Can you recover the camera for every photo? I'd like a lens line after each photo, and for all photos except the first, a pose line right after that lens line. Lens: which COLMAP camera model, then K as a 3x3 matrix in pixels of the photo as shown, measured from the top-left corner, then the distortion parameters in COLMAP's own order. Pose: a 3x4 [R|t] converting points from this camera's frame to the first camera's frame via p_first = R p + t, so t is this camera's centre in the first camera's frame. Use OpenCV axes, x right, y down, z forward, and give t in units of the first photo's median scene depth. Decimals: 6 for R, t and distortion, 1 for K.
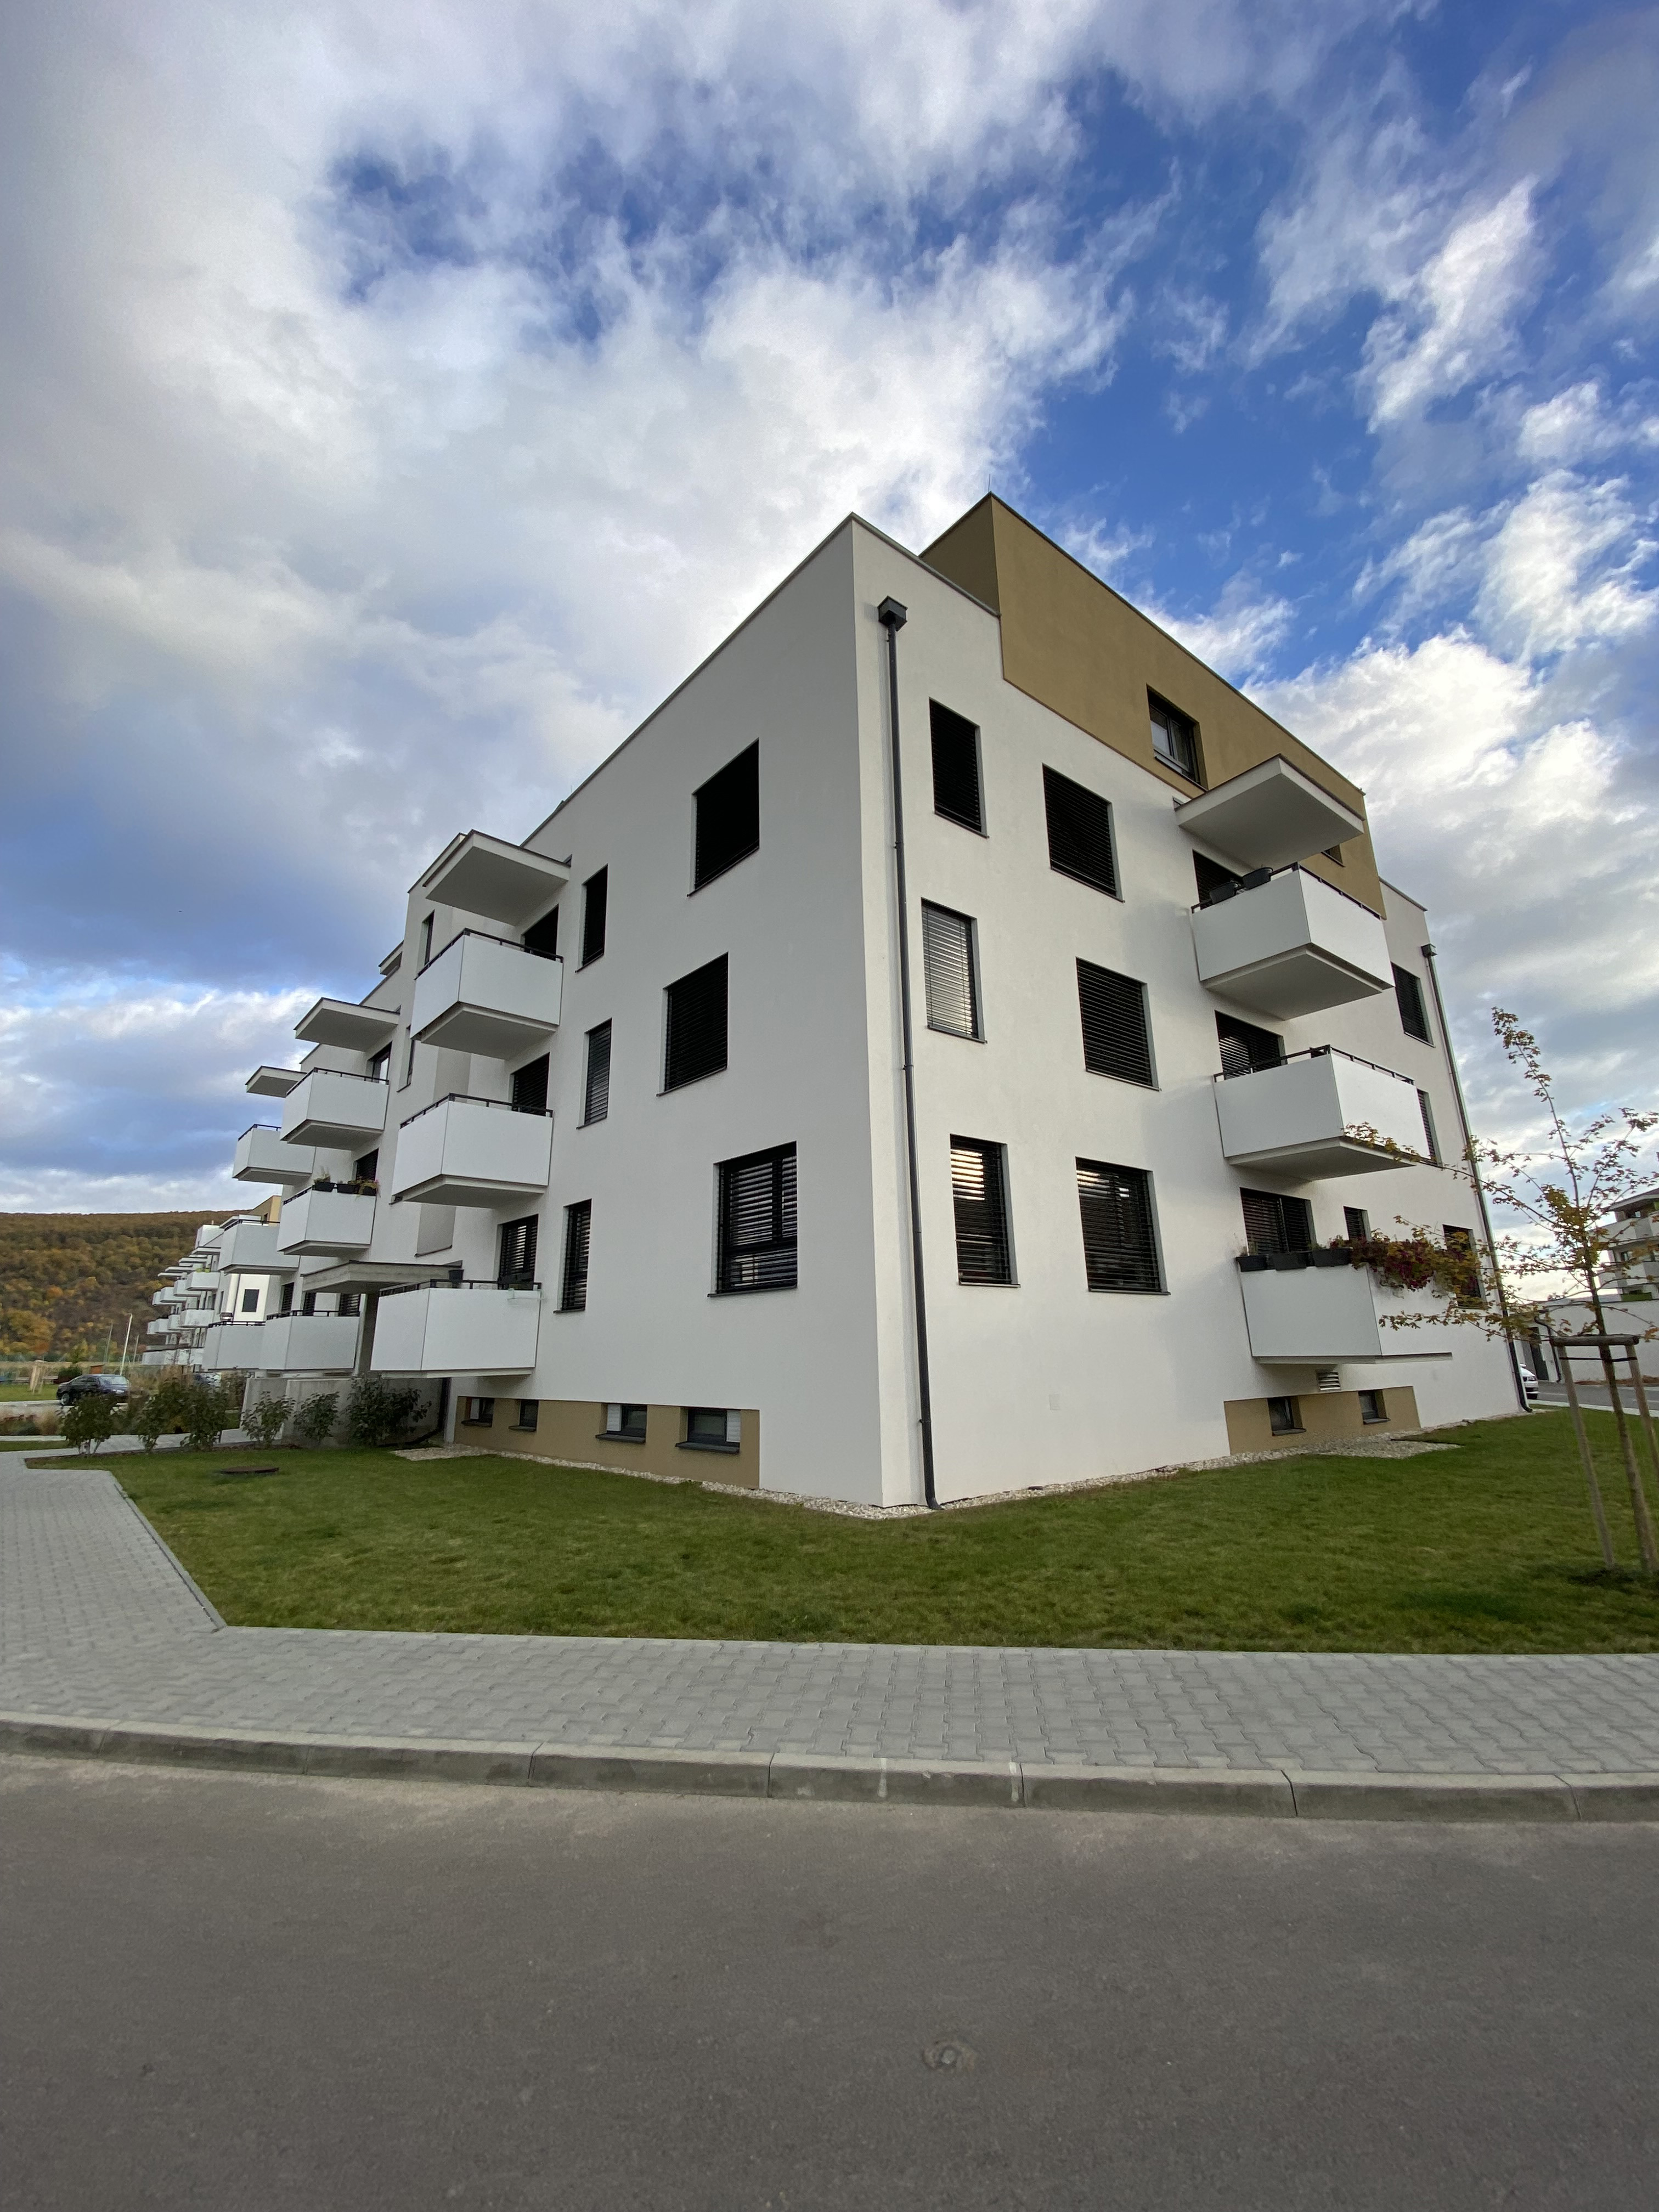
lens RADIAL K [[966.7, 0, 826.9], [0, 966.7, 1183.5], [0, 0, 1]] dist [-0.018218, -0.000556]
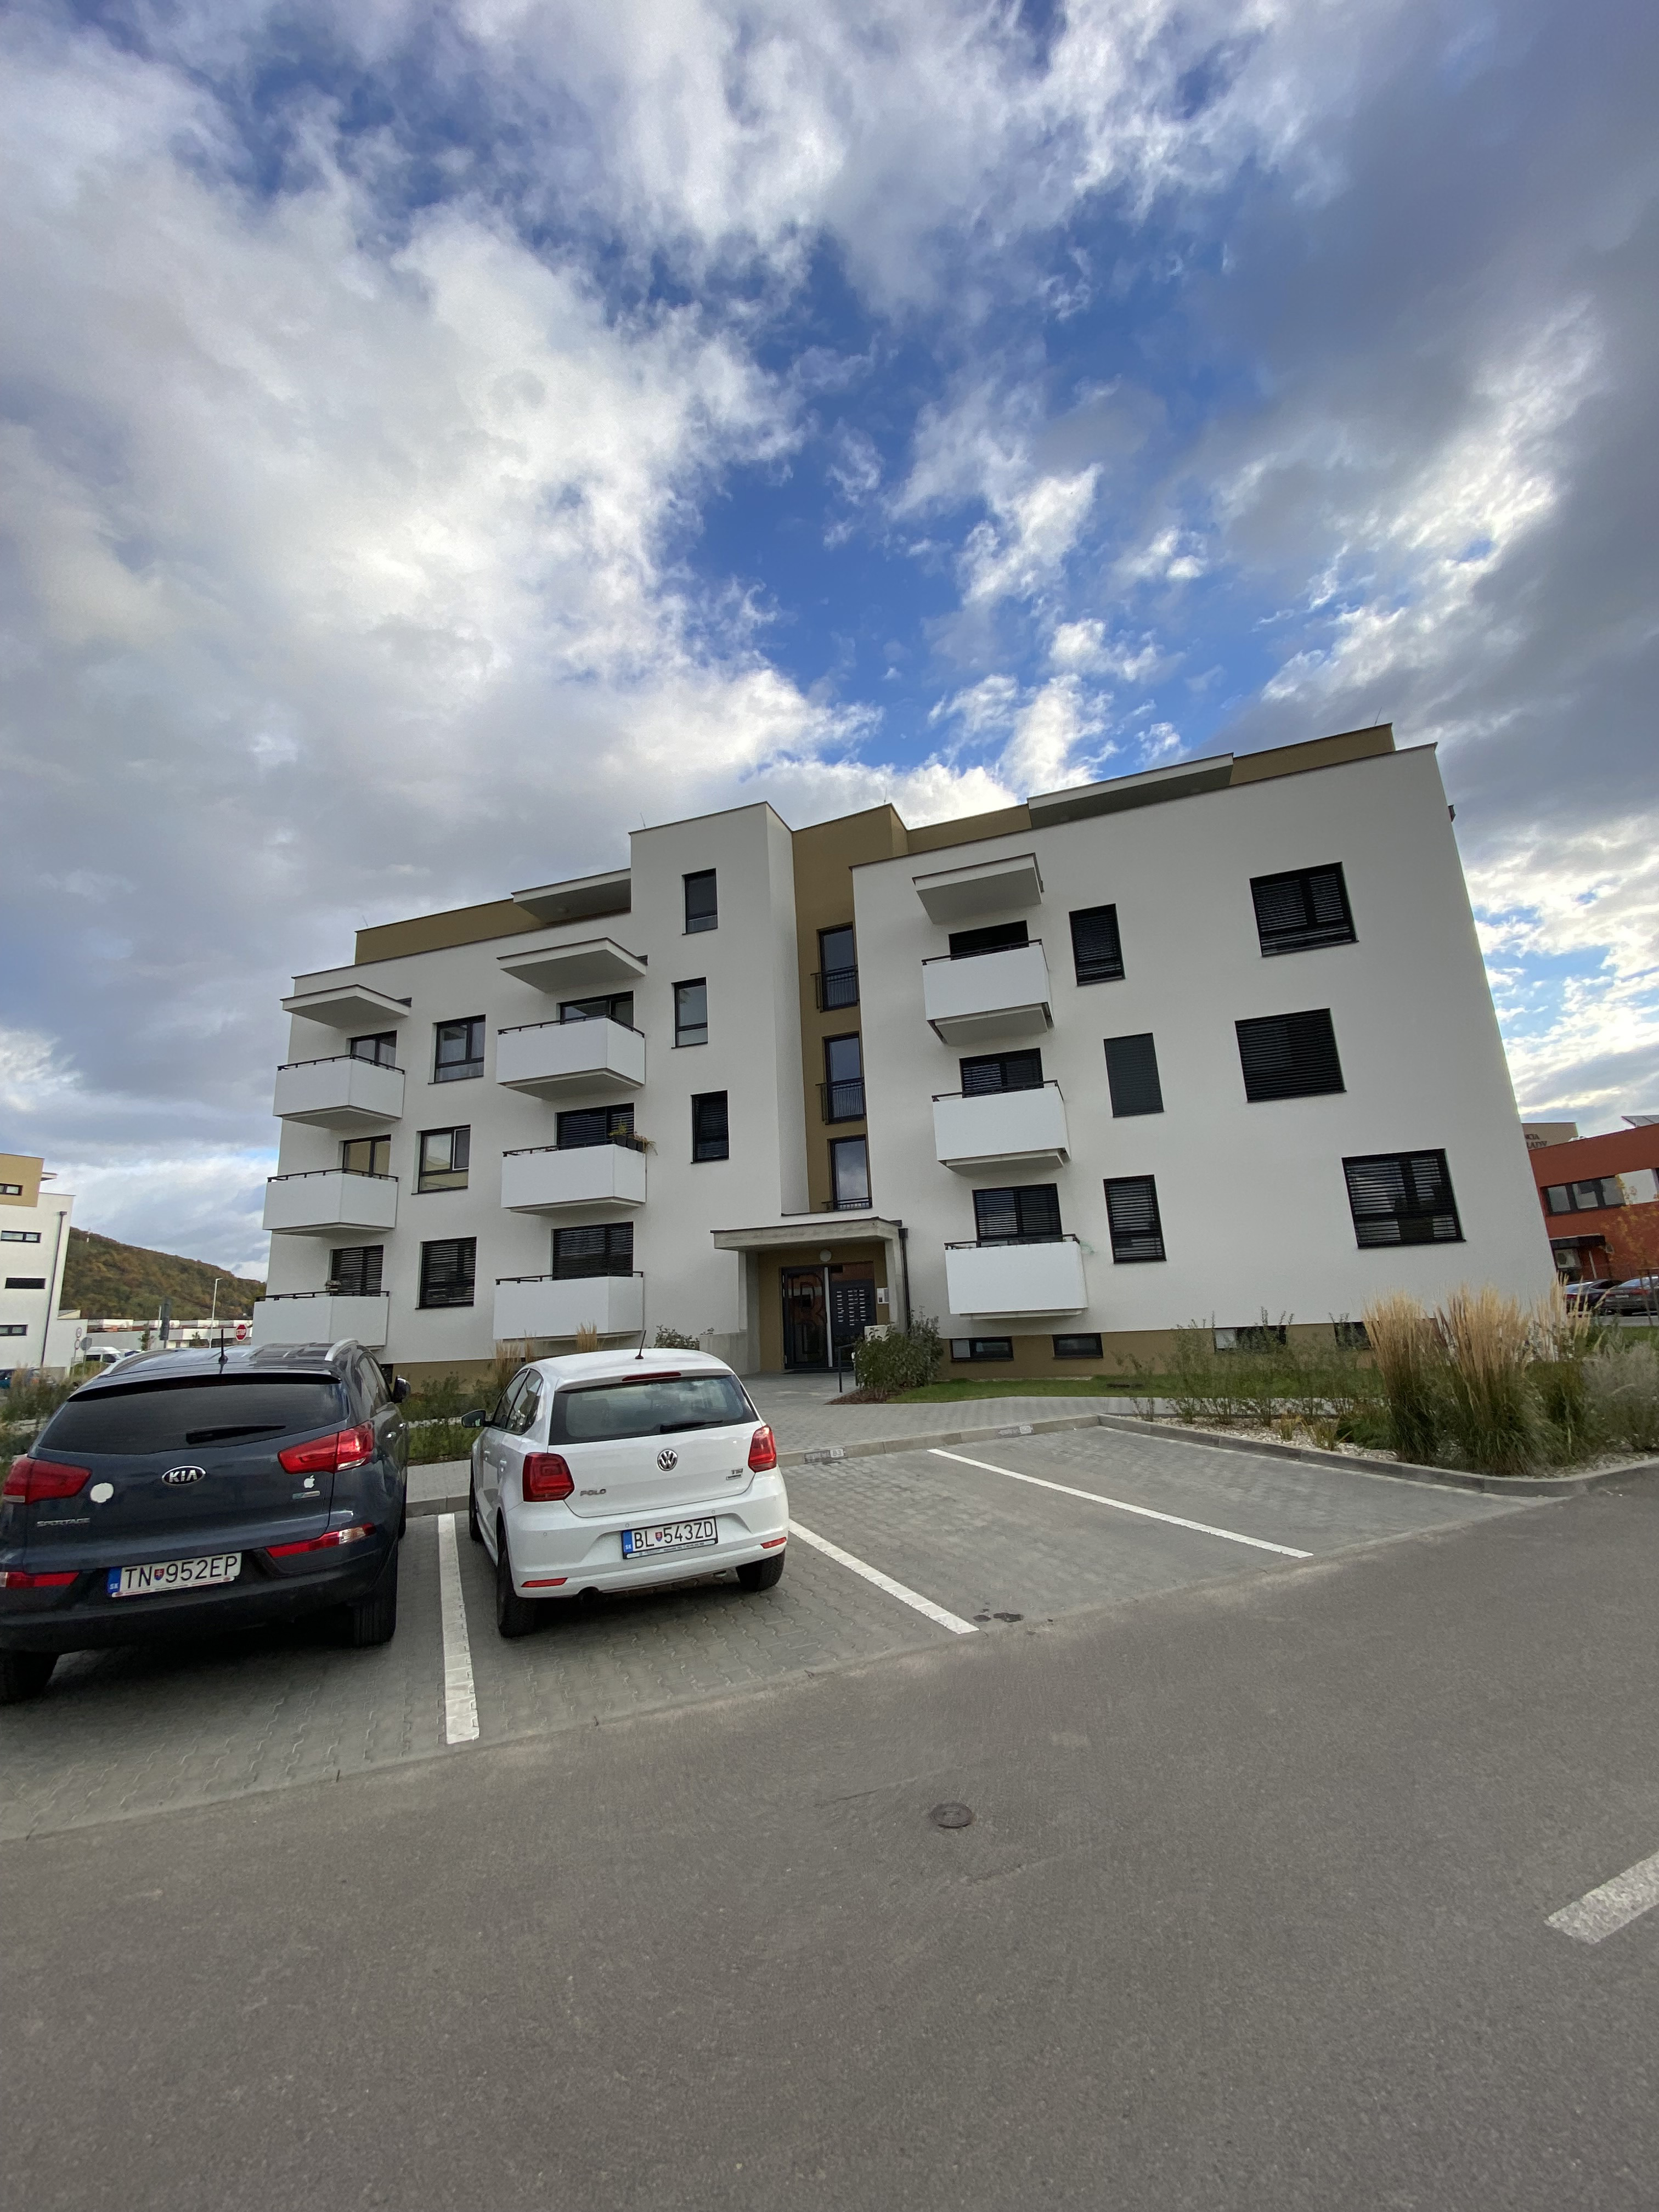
lens RADIAL K [[893.7, 0, 830.7], [0, 893.7, 1144.6], [0, 0, 1]] dist [0.001022, -0.008316]
pose [[0.867226, 0.063370, 0.493865, -0.153919], [-0.053669, 0.997986, -0.033814, 0.004674], [-0.495013, 0.002819, 0.868881, 0.025764]]
